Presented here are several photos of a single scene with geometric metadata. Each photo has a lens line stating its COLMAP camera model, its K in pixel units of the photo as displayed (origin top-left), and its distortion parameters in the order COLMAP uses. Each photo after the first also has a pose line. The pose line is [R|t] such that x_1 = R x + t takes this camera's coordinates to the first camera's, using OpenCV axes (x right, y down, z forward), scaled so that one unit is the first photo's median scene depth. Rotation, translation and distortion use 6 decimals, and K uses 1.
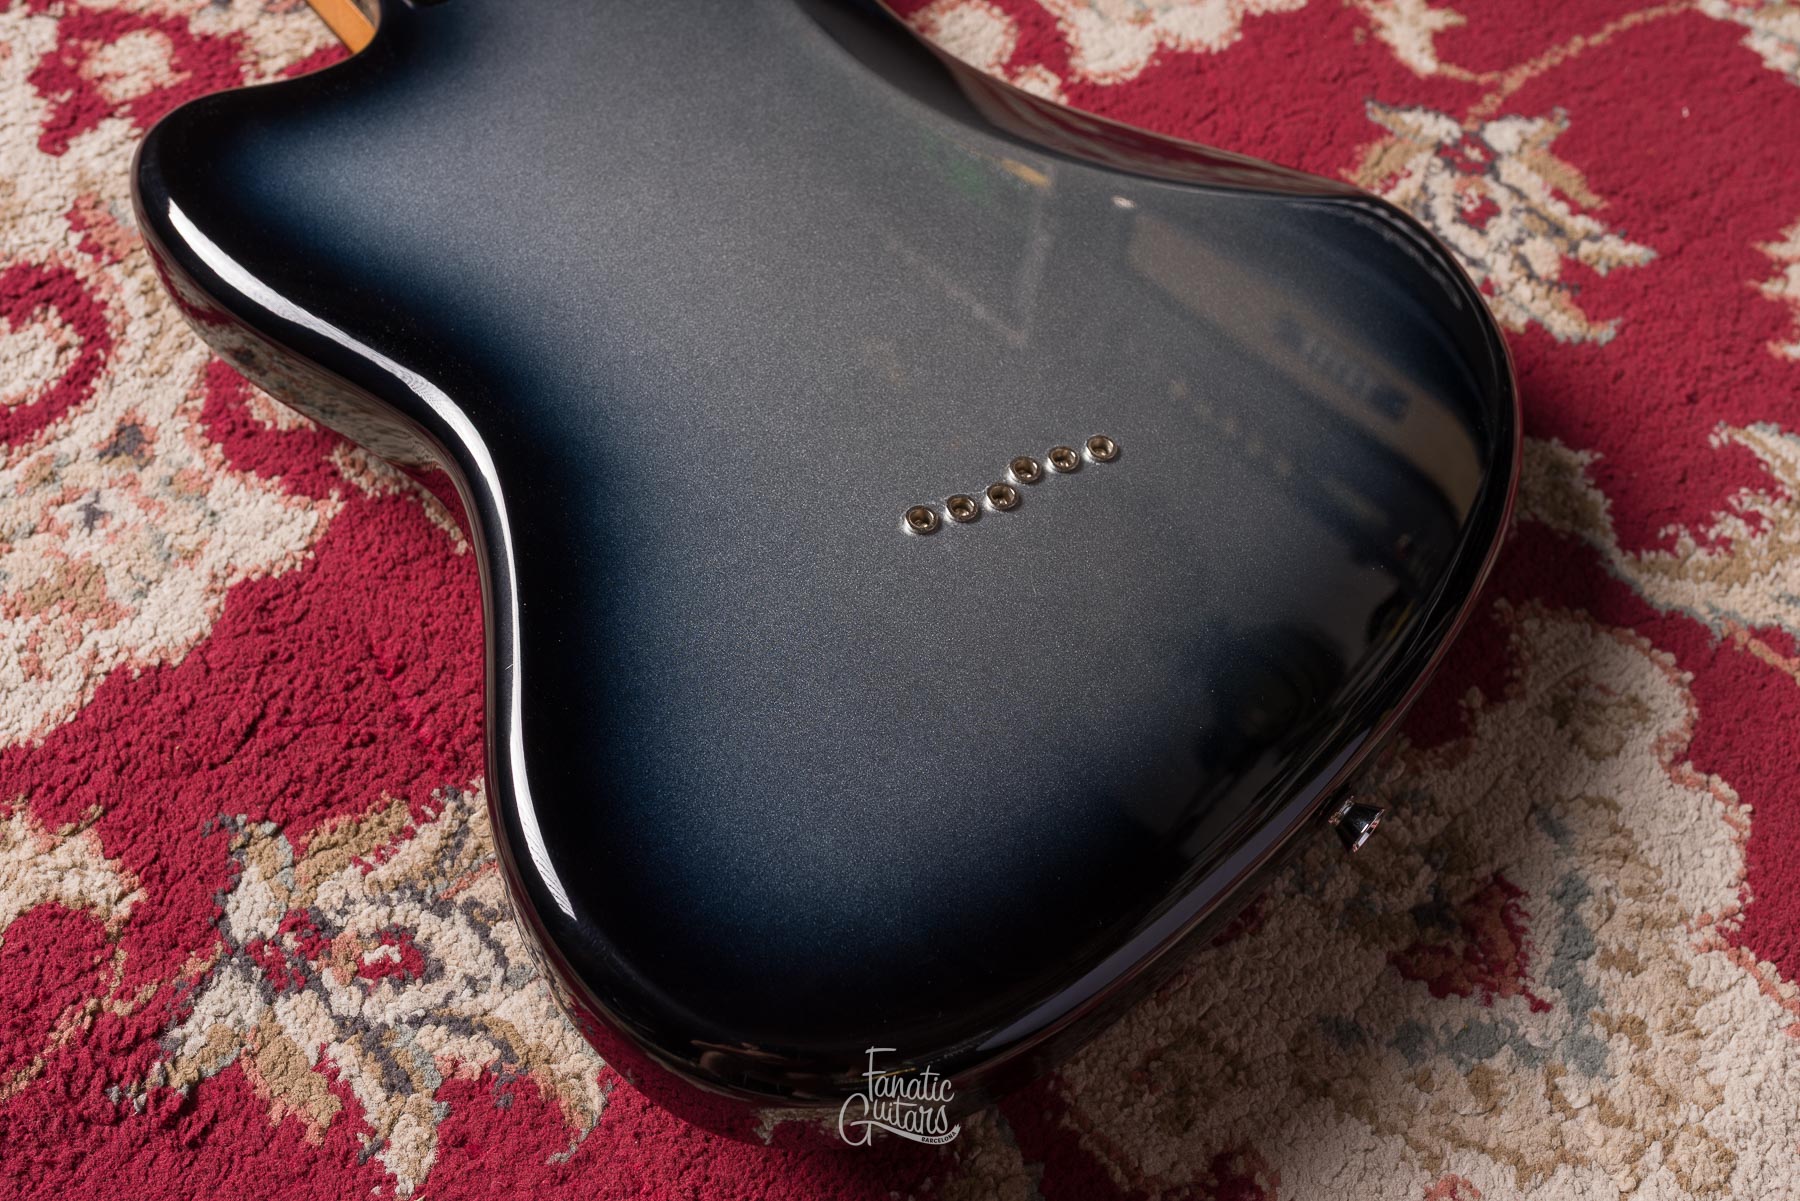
lens RADIAL K [[1759.8, 0, 906.0], [0, 1759.8, 596.2], [0, 0, 1]] dist [0.000564, 0.000000]
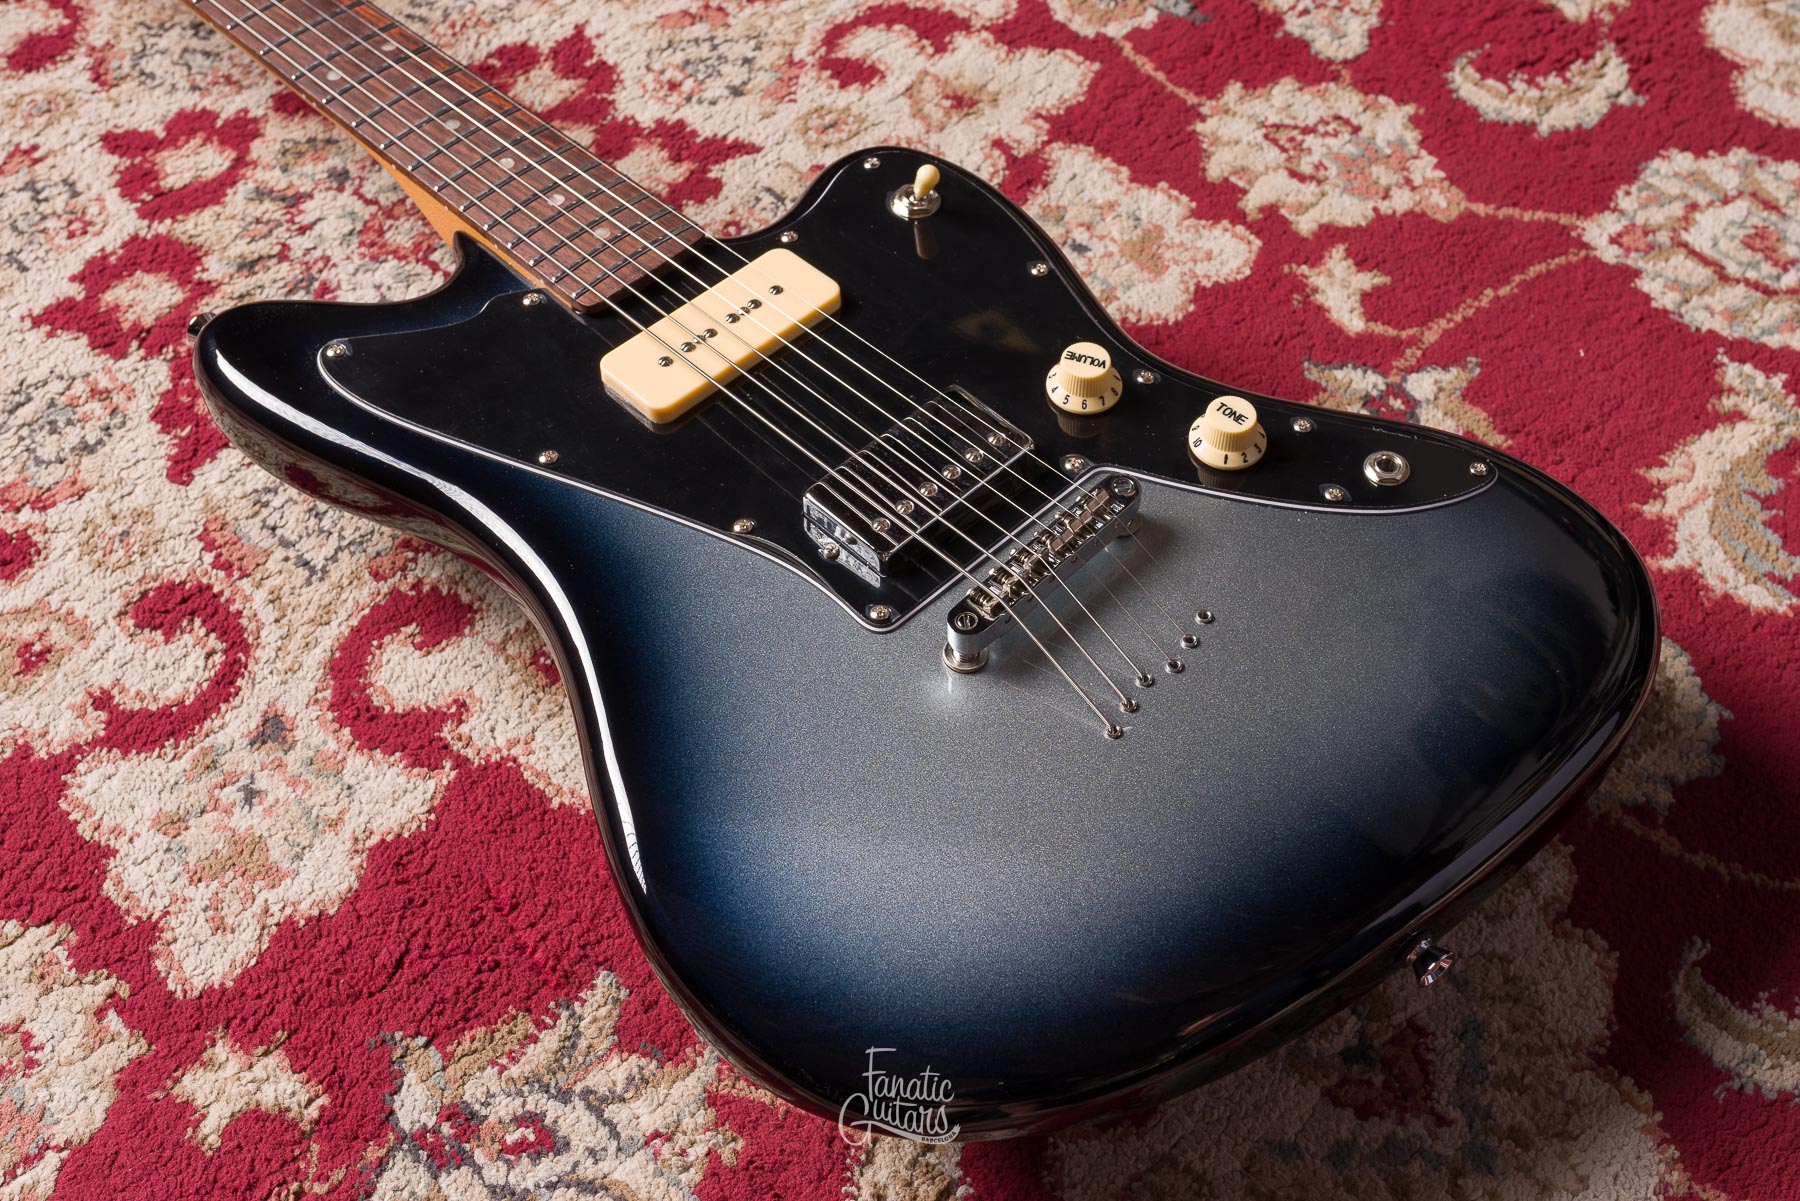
lens RADIAL K [[2173.7, 0, 985.2], [0, 2173.7, 603.2], [0, 0, 1]] dist [-0.000106, 0.000000]
pose [[0.998201, -0.058593, 0.012692, 0.032735], [0.059426, 0.995004, -0.080228, -0.027089], [-0.007928, 0.080838, 0.996696, -0.513036]]
